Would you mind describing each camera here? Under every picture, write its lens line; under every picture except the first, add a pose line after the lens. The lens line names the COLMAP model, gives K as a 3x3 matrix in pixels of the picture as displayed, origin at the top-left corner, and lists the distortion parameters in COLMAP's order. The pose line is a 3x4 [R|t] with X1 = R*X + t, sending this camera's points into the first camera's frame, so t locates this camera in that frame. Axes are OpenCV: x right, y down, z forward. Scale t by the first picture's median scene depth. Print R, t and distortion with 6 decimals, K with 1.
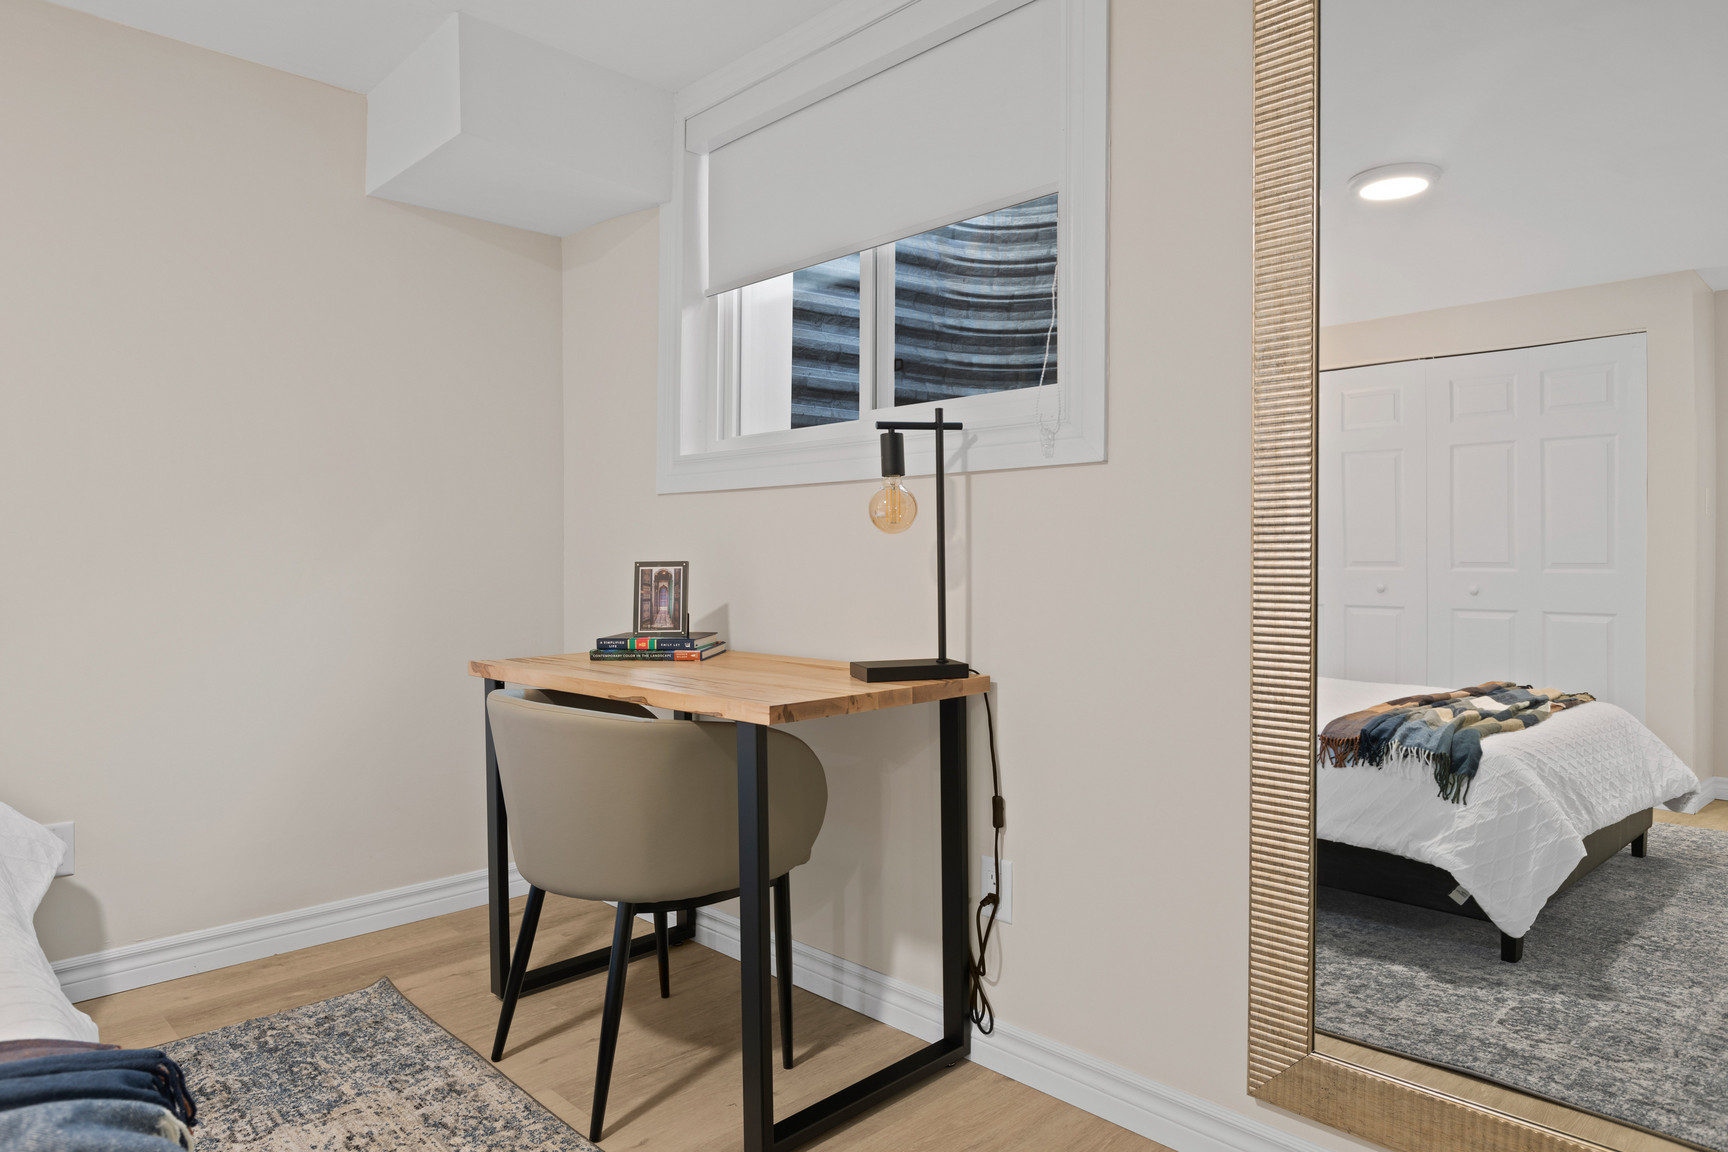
lens RADIAL K [[1117.9, 0, 864.0], [0, 1117.9, 576.0], [0, 0, 1]] dist [-0.003063, -0.000903]
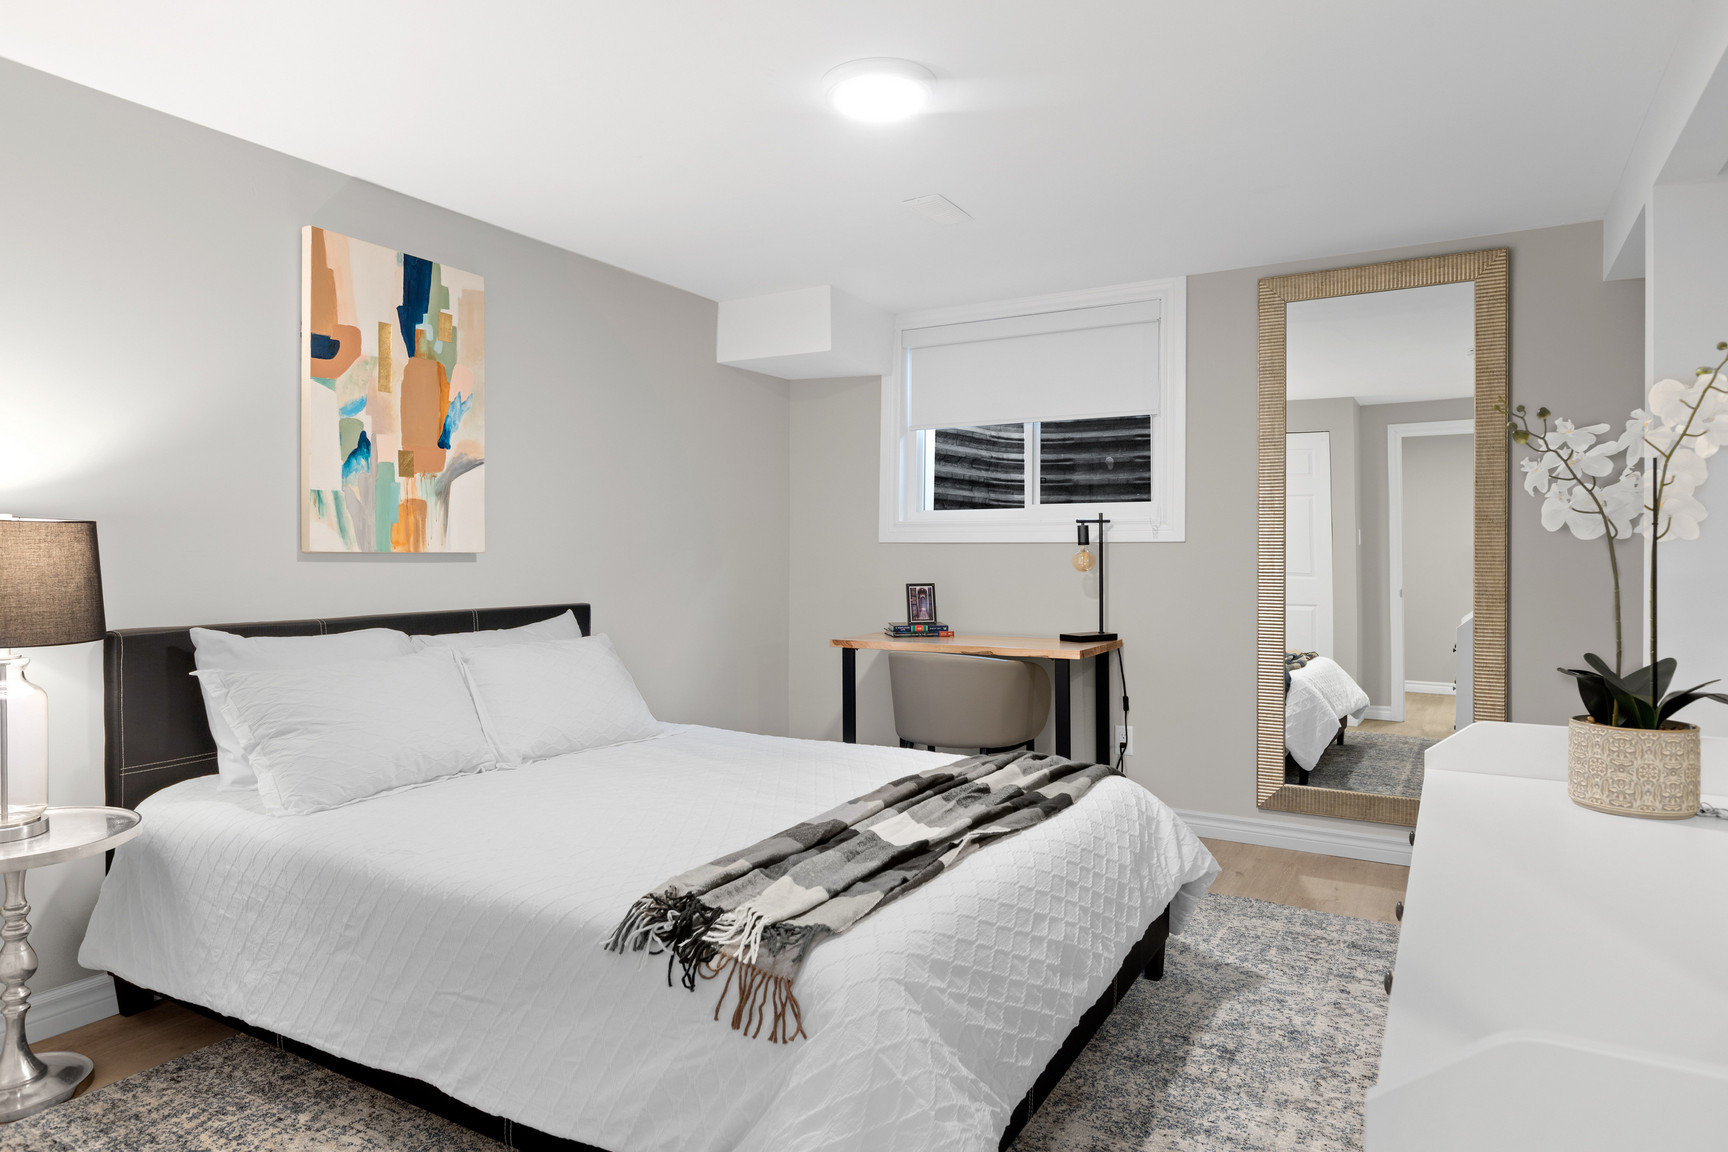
lens RADIAL K [[1084.7, 0, 864.0], [0, 1084.7, 576.0], [0, 0, 1]] dist [0.000557, 0.000027]
pose [[0.964622, -0.001213, 0.263635, -0.750082], [0.000000, 0.999989, 0.004601, -0.033937], [-0.263638, -0.004438, 0.964611, -0.708805]]
